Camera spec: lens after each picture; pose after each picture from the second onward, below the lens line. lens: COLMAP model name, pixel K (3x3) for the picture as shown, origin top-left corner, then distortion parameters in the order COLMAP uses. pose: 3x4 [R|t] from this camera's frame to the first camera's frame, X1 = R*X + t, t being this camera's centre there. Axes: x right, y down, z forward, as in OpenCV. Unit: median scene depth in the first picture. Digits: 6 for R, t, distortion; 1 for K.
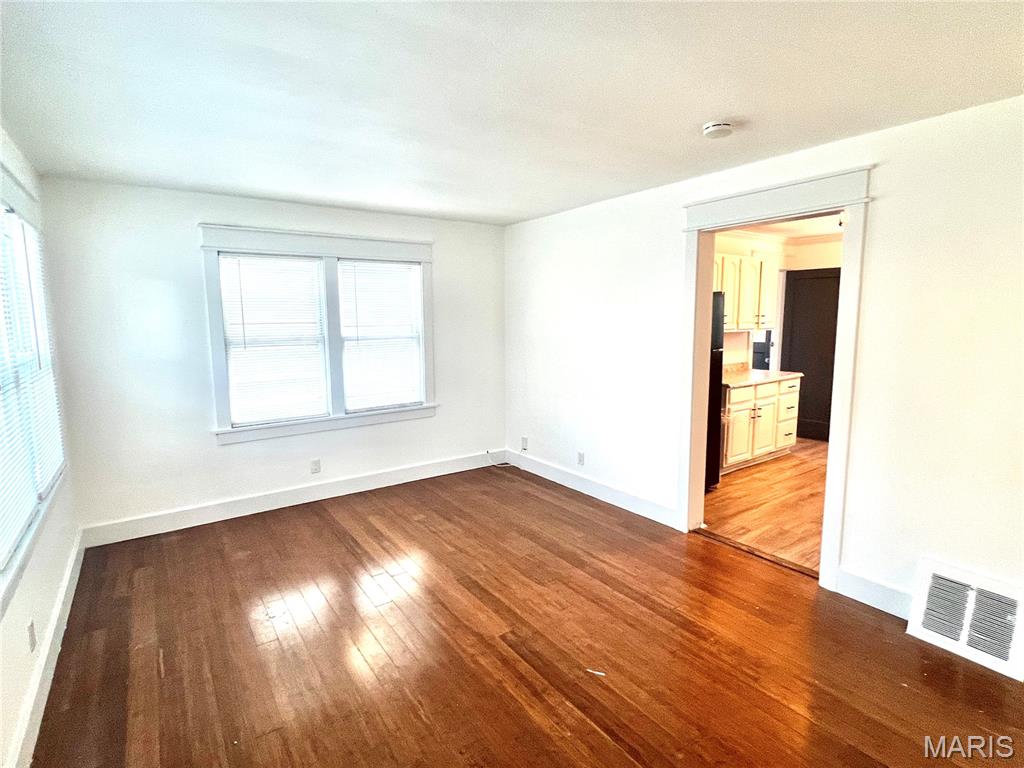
lens RADIAL K [[519.1, 0, 505.9], [0, 519.1, 388.9], [0, 0, 1]] dist [-0.003141, -0.002447]
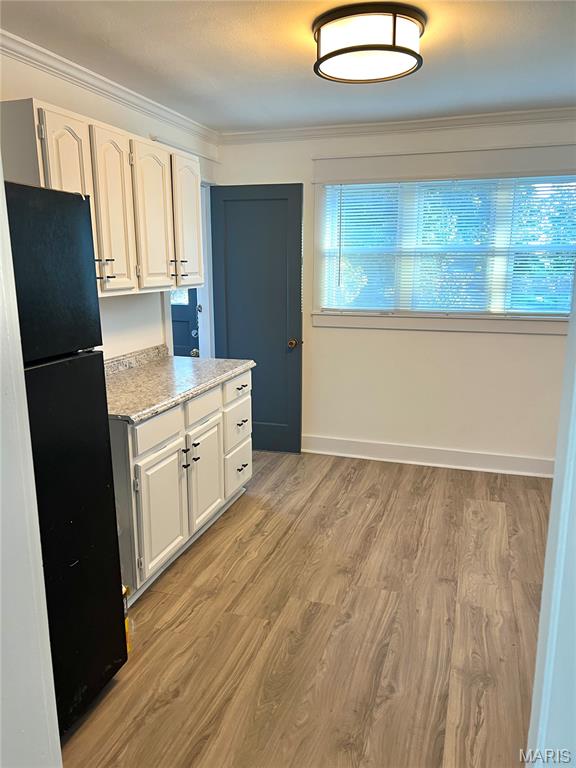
lens RADIAL K [[577.1, 0, 290.4], [0, 577.1, 384.4], [0, 0, 1]] dist [0.039370, 0.000898]
pose [[0.798732, -0.113843, 0.590819, 0.219747], [0.074519, 0.993094, 0.090614, -0.062289], [-0.597055, -0.028349, 0.801699, 0.459006]]
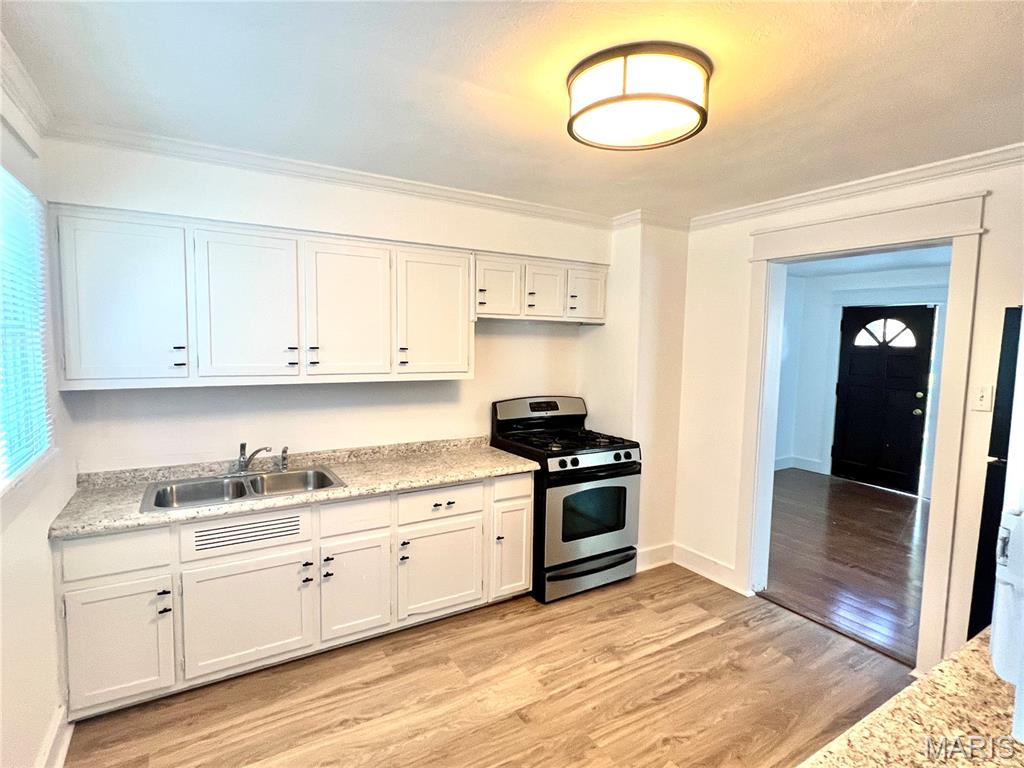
lens RADIAL K [[519.1, 0, 510.0], [0, 519.1, 383.6], [0, 0, 1]] dist [-0.003141, -0.002447]
pose [[-0.998436, -0.008635, 0.055238, 0.609261], [0.003755, 0.975412, 0.220357, -0.170927], [-0.055783, 0.220219, -0.973854, 1.122068]]
